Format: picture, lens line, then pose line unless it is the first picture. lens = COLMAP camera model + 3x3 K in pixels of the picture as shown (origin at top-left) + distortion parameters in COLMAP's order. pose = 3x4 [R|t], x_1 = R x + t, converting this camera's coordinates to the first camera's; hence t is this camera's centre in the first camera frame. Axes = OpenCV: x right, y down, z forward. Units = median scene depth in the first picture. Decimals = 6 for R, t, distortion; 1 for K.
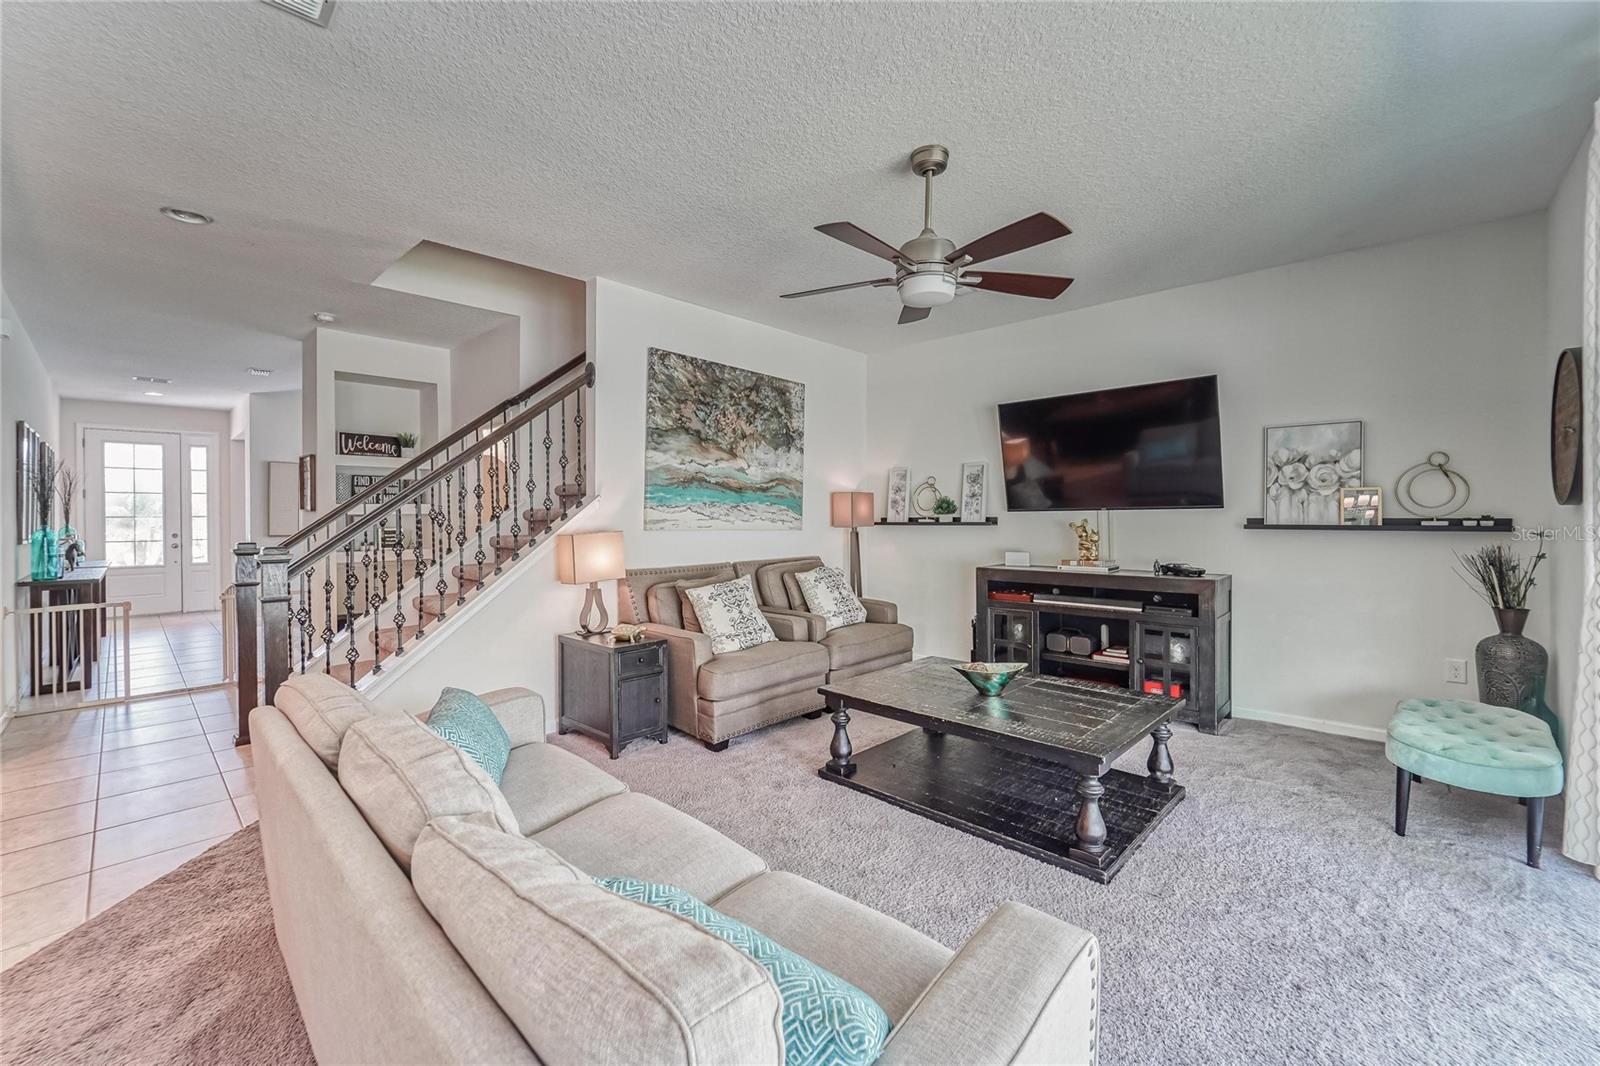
lens RADIAL K [[651.3, 0, 796.2], [0, 651.3, 524.8], [0, 0, 1]] dist [-0.016817, 0.001921]
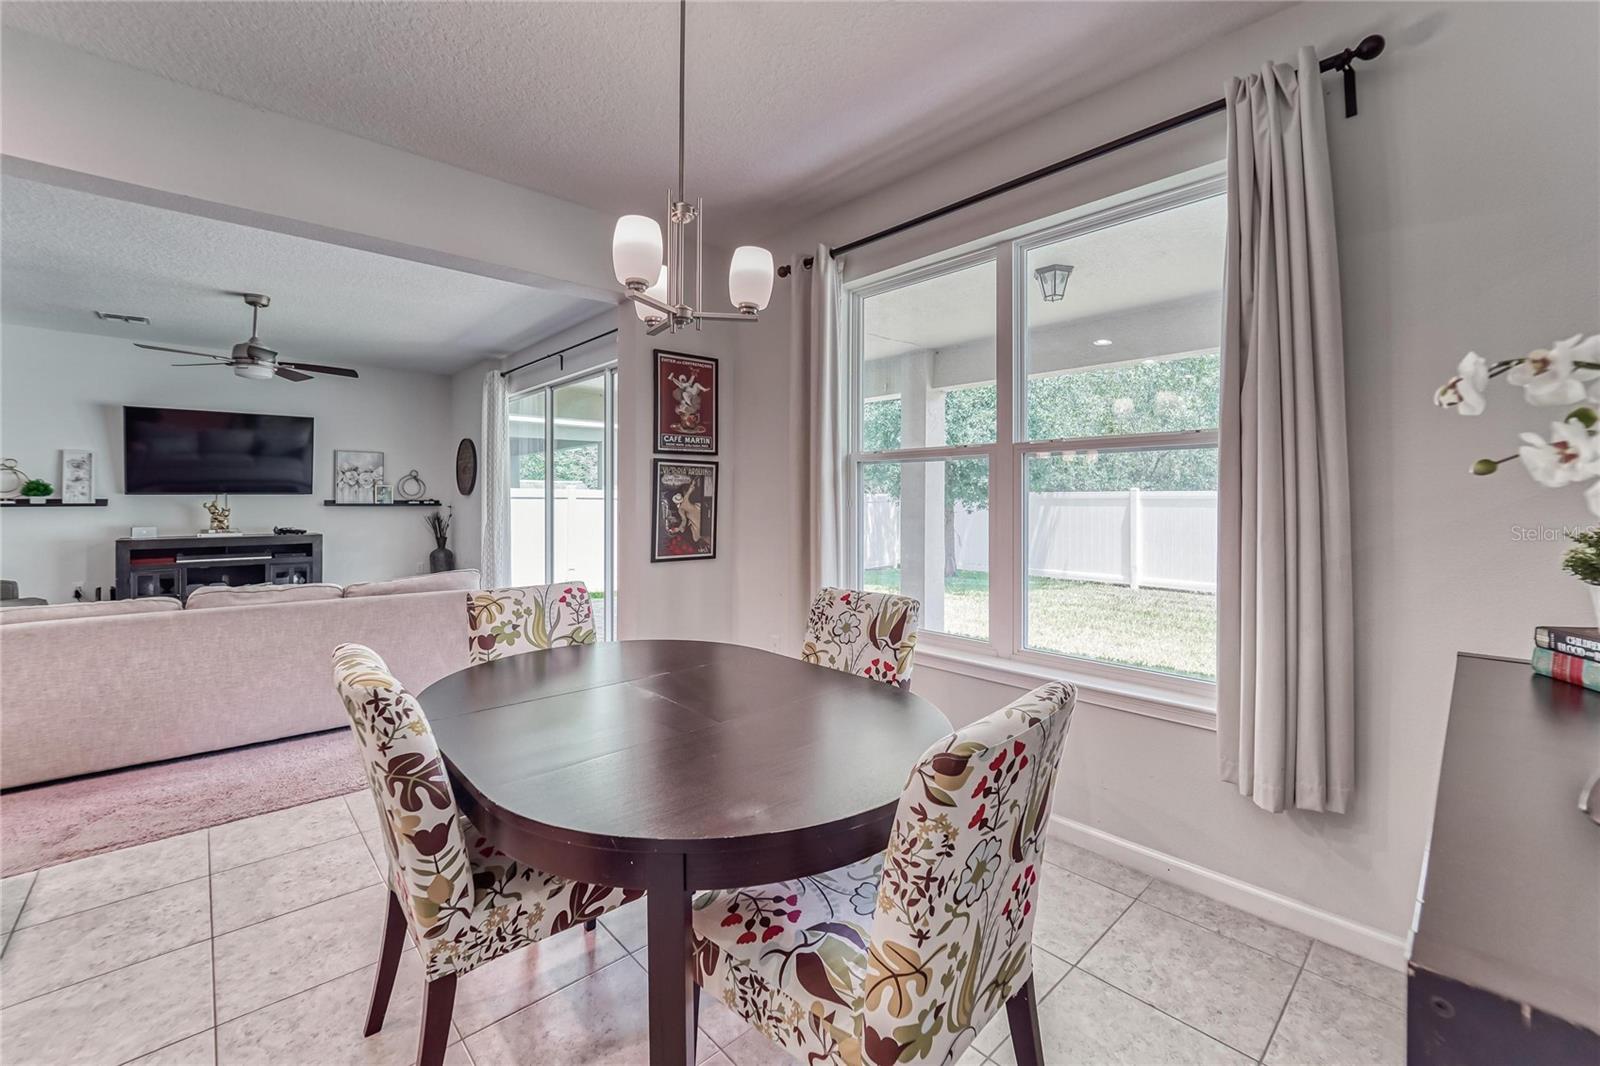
lens RADIAL K [[651.3, 0, 794.7], [0, 651.3, 492.4], [0, 0, 1]] dist [-0.016817, 0.001921]
pose [[0.071664, 0.017076, 0.997283, -0.949990], [0.014115, 0.999736, -0.018132, 0.018467], [-0.997329, 0.015376, 0.071404, -0.395713]]
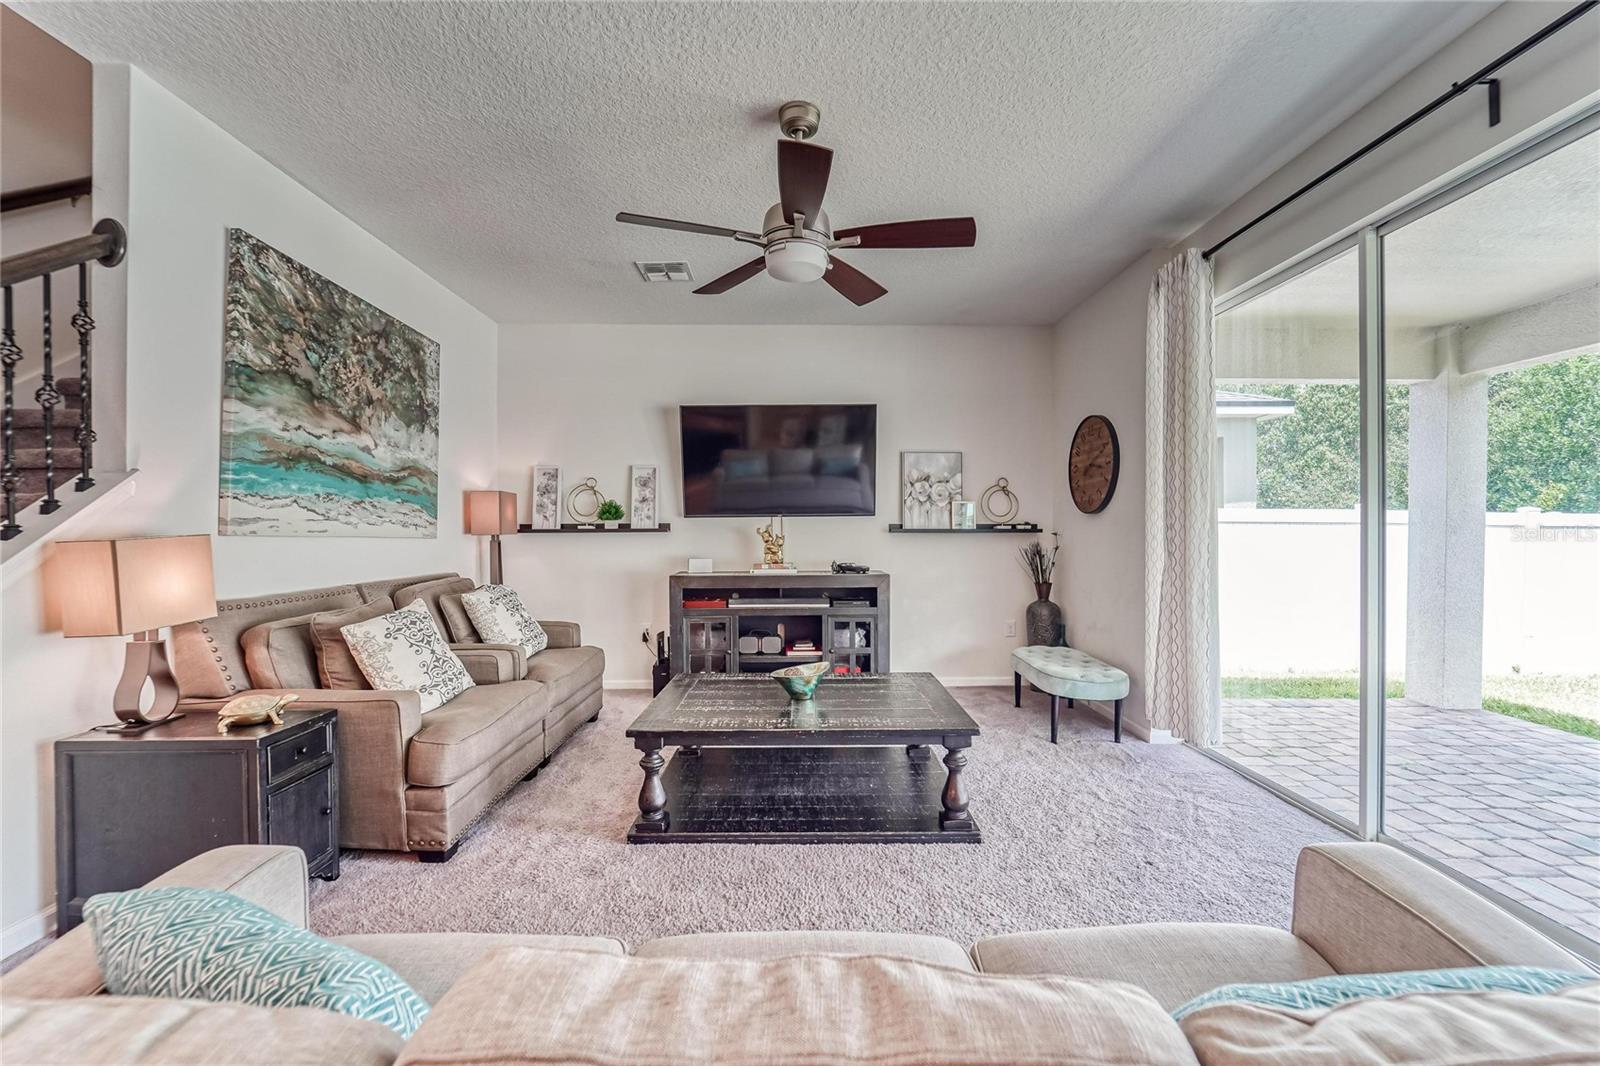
lens RADIAL K [[651.3, 0, 810.0], [0, 651.3, 540.0], [0, 0, 1]] dist [-0.016817, 0.001921]
pose [[0.710868, -0.006205, 0.703298, -0.276073], [0.008782, 0.999961, -0.000054, 0.018292], [-0.703271, 0.006215, 0.710895, 0.223074]]
